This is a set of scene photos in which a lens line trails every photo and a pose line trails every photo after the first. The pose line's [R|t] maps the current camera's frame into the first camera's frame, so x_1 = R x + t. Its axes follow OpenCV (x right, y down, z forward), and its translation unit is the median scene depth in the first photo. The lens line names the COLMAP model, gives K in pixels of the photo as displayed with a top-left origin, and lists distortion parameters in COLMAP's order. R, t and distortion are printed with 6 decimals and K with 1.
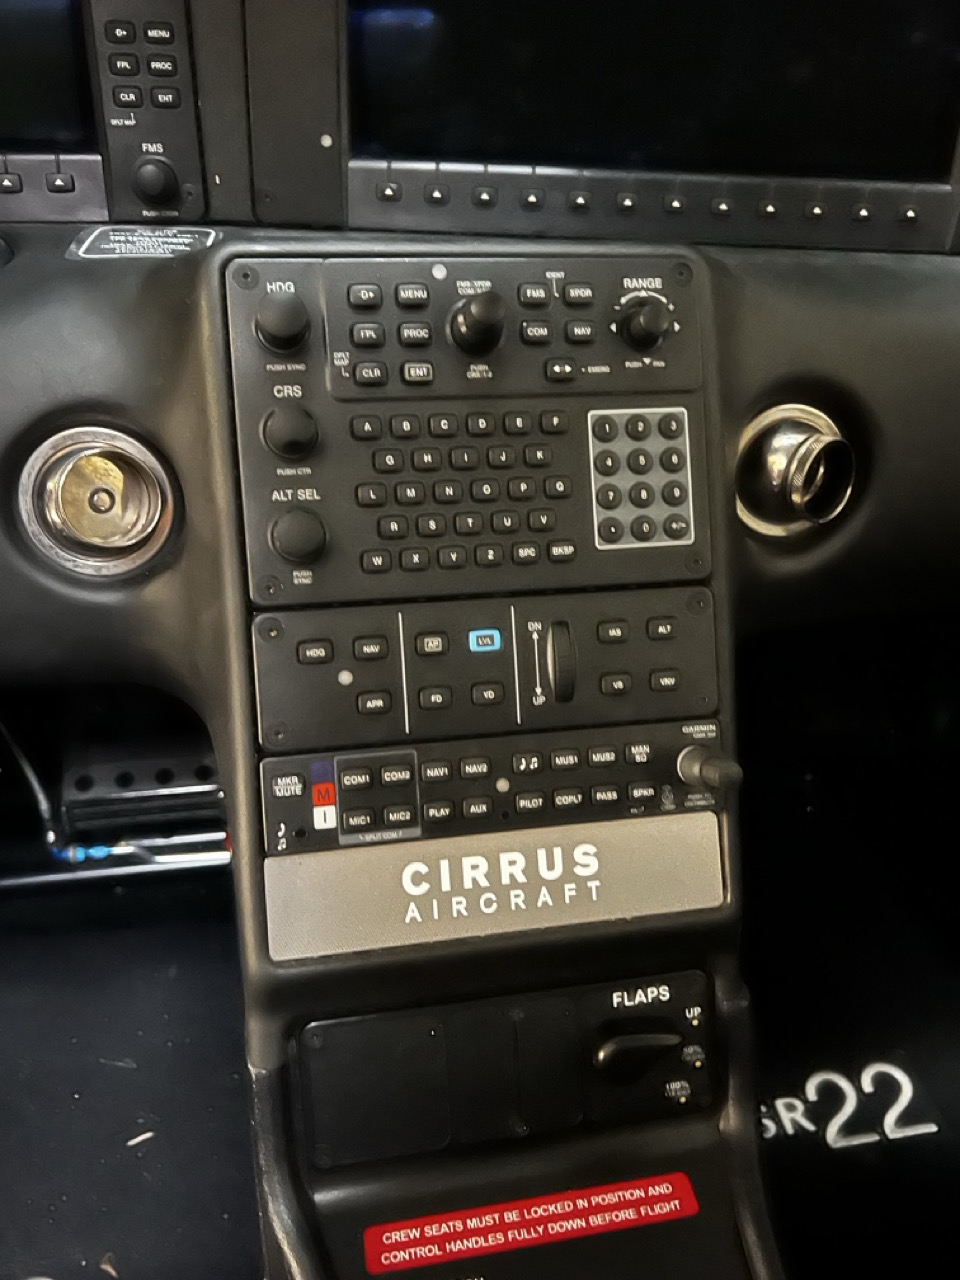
lens RADIAL K [[969.3, 0, 494.0], [0, 969.3, 648.3], [0, 0, 1]] dist [0.057588, -0.066237]
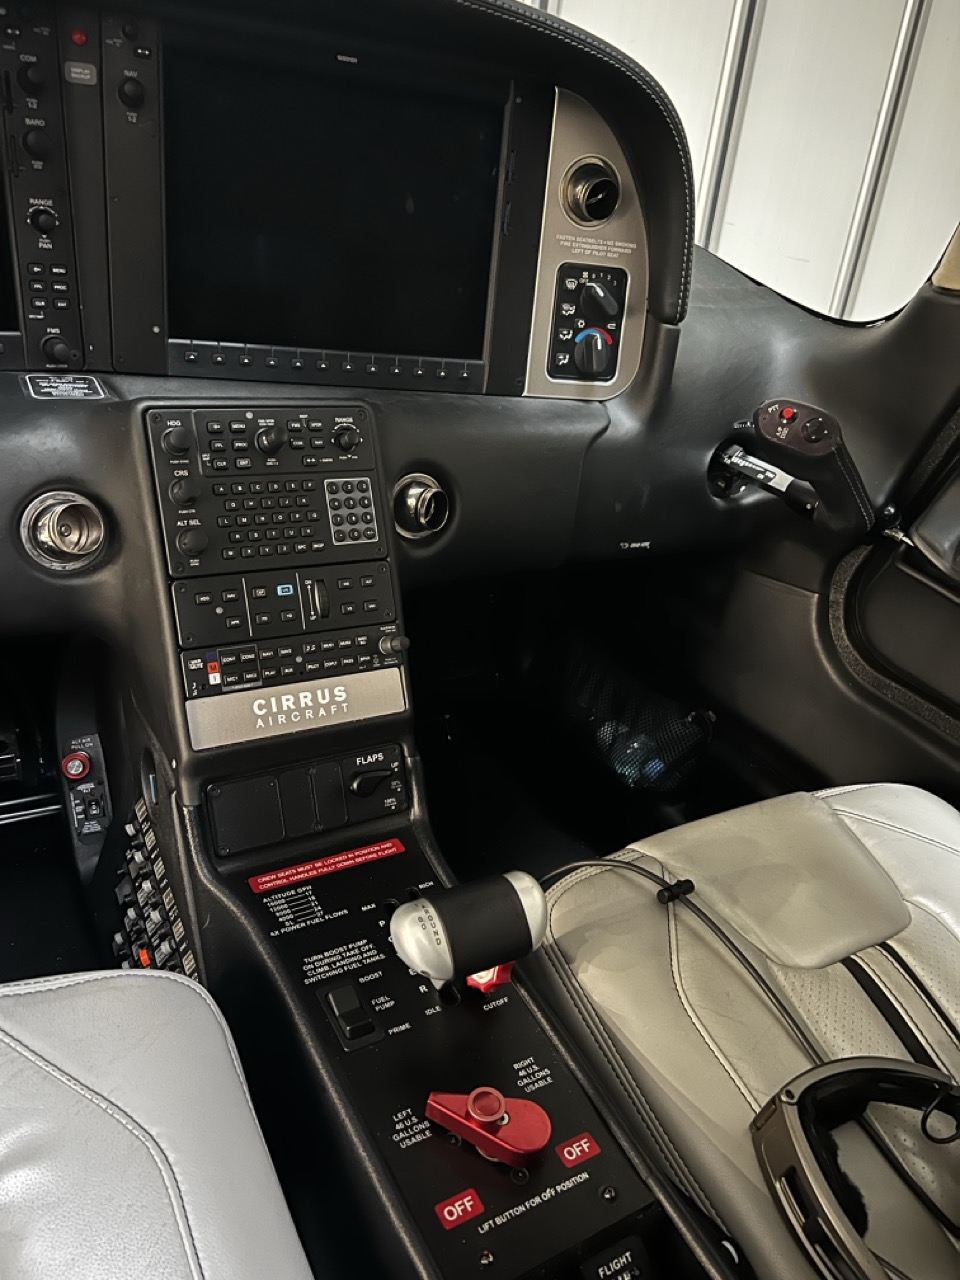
lens RADIAL K [[969.3, 0, 483.8], [0, 969.3, 634.2], [0, 0, 1]] dist [0.057588, -0.066237]
pose [[0.935642, -0.067983, 0.346342, -0.332399], [0.083397, 0.996071, -0.029779, 0.180519], [-0.342957, 0.056746, 0.937636, -1.073934]]
